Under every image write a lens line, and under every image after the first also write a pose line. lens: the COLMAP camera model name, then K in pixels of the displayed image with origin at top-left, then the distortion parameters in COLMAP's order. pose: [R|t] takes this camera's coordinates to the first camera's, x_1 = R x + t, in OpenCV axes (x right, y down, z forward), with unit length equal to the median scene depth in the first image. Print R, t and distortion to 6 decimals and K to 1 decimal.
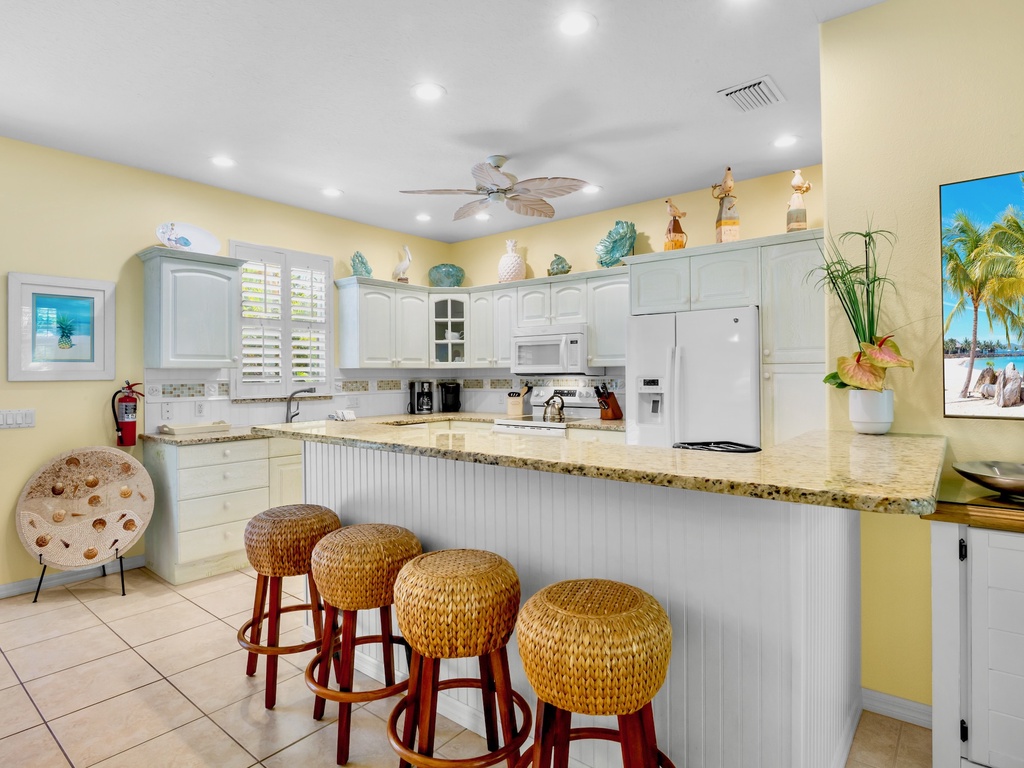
lens RADIAL K [[567.3, 0, 516.3], [0, 567.3, 375.5], [0, 0, 1]] dist [-0.023420, -0.000908]
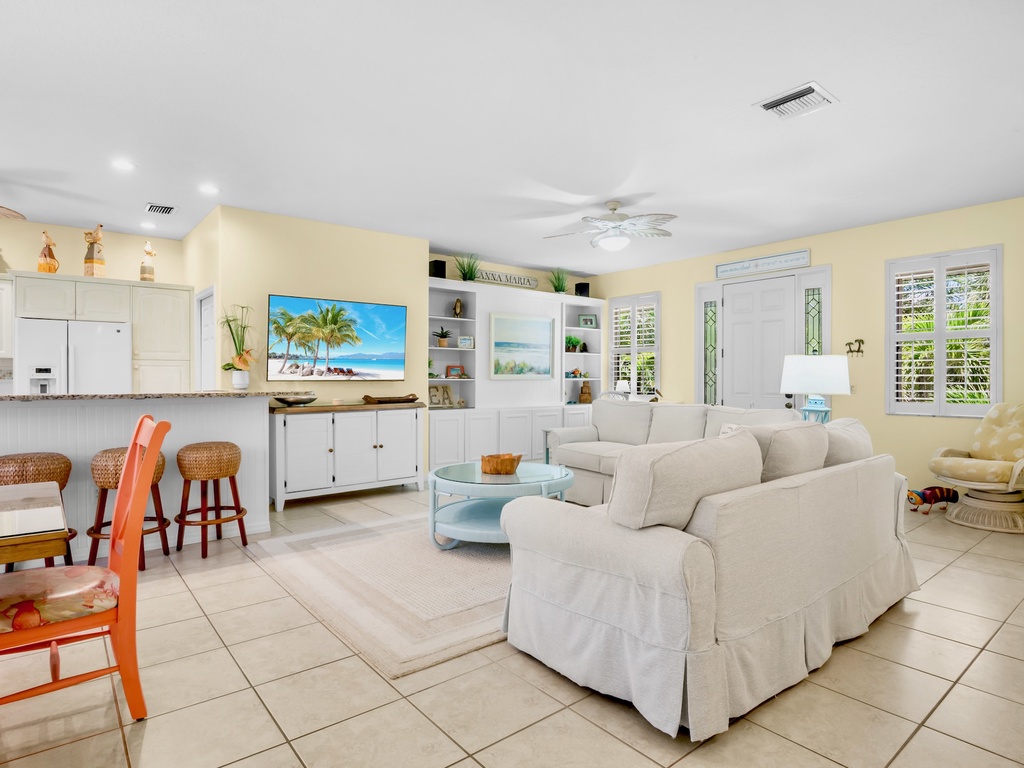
lens RADIAL K [[567.3, 0, 516.1], [0, 567.3, 383.6], [0, 0, 1]] dist [-0.023420, -0.000908]
pose [[0.196693, 0.006617, 0.980443, -1.485532], [-0.001364, 0.999978, -0.006476, 0.090220], [-0.980464, -0.000063, 0.196698, -0.610079]]
